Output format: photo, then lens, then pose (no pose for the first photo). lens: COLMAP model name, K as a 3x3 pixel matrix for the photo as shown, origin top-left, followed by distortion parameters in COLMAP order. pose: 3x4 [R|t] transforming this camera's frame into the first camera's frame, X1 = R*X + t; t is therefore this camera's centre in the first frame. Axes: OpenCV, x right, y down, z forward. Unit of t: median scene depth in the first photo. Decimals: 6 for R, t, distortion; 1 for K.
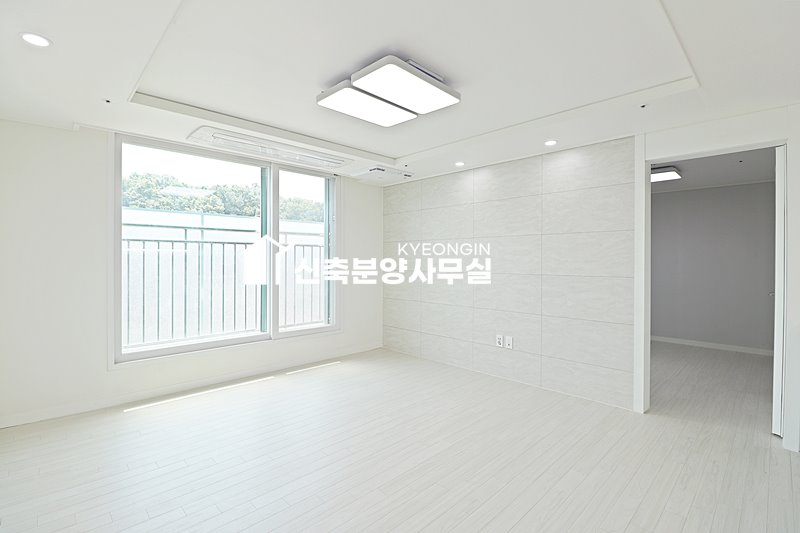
lens RADIAL K [[370.0, 0, 403.5], [0, 370.0, 259.1], [0, 0, 1]] dist [-0.000177, -0.013017]
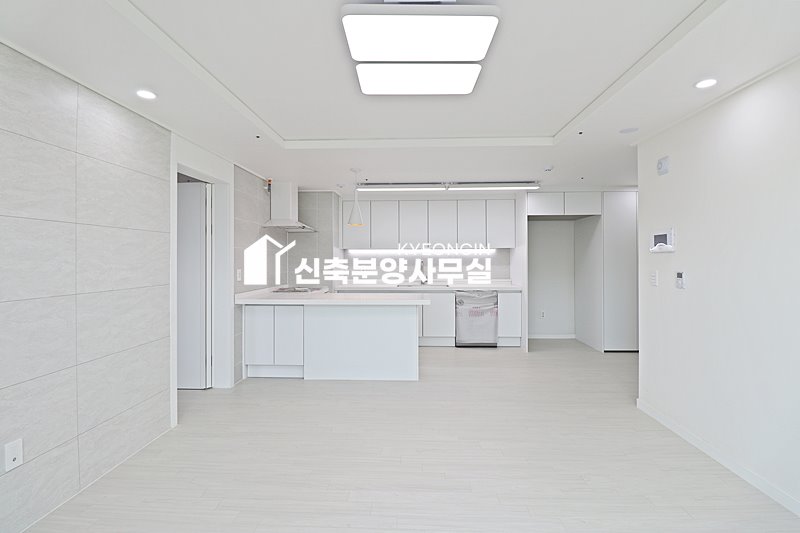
lens RADIAL K [[370.0, 0, 403.5], [0, 370.0, 259.1], [0, 0, 1]] dist [-0.000177, -0.013017]
pose [[-0.686459, -0.000537, 0.727168, -0.353431], [0.001585, 0.999996, 0.002234, -0.011170], [-0.727167, 0.002686, -0.686456, 0.951253]]
